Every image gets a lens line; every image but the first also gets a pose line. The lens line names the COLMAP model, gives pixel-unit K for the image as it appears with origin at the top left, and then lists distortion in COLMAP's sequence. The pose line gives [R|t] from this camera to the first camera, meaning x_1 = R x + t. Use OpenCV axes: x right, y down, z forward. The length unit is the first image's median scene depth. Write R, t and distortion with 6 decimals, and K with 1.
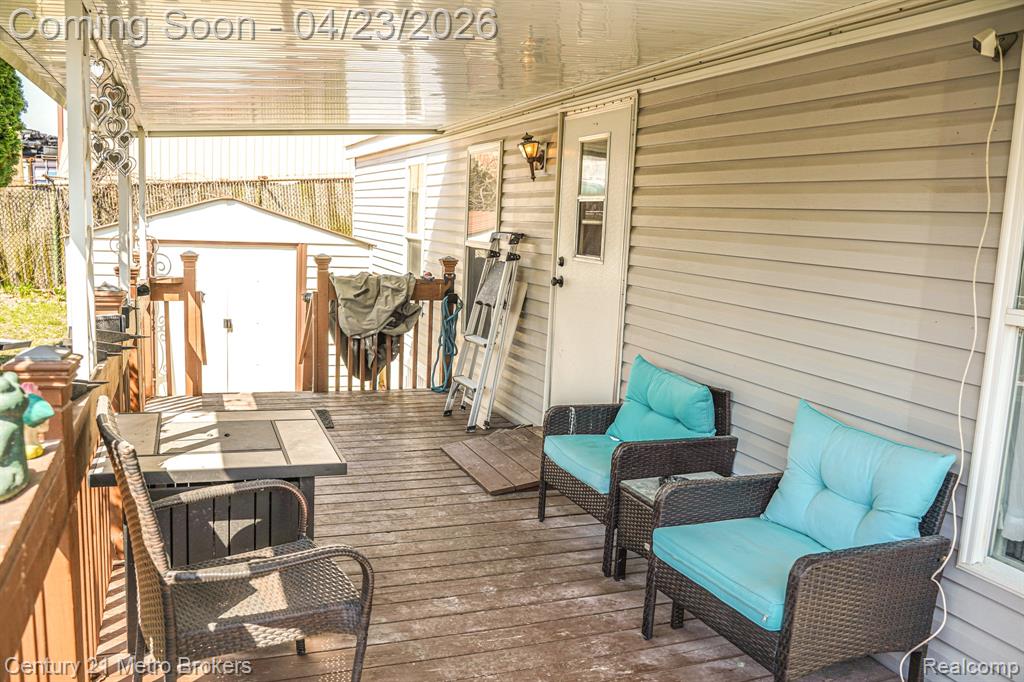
lens RADIAL K [[836.1, 0, 513.7], [0, 836.1, 347.6], [0, 0, 1]] dist [-0.114698, 0.090795]
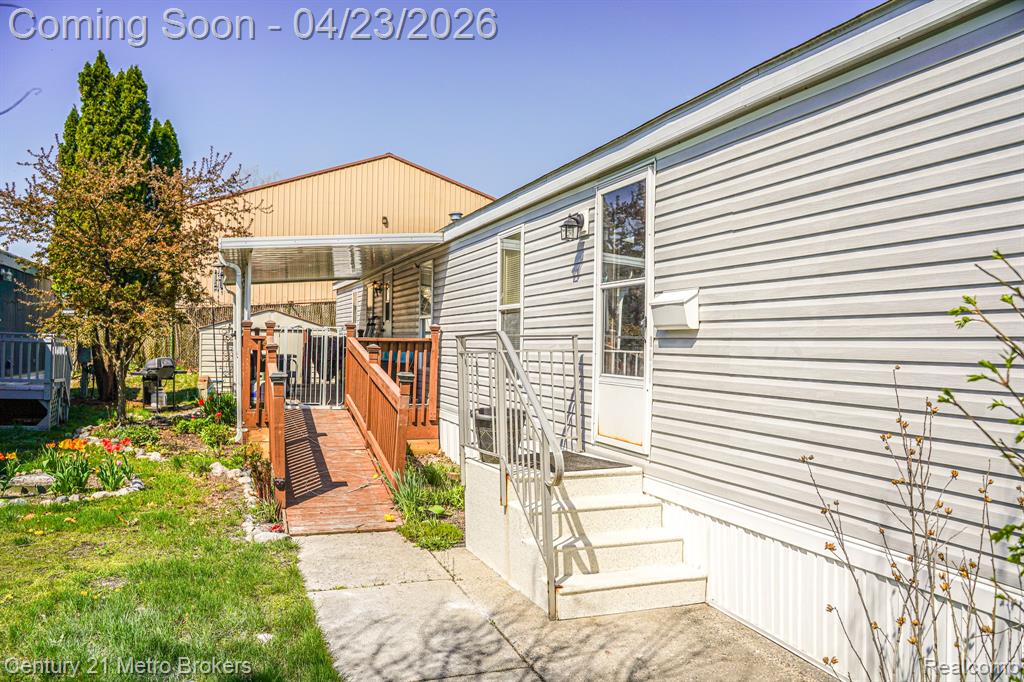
lens RADIAL K [[836.1, 0, 513.7], [0, 836.1, 347.6], [0, 0, 1]] dist [-0.114698, 0.090795]
pose [[0.998720, -0.029782, -0.040883, 0.481768], [0.023441, 0.988763, -0.147643, 0.324388], [0.044821, 0.146496, 0.988195, -1.425281]]
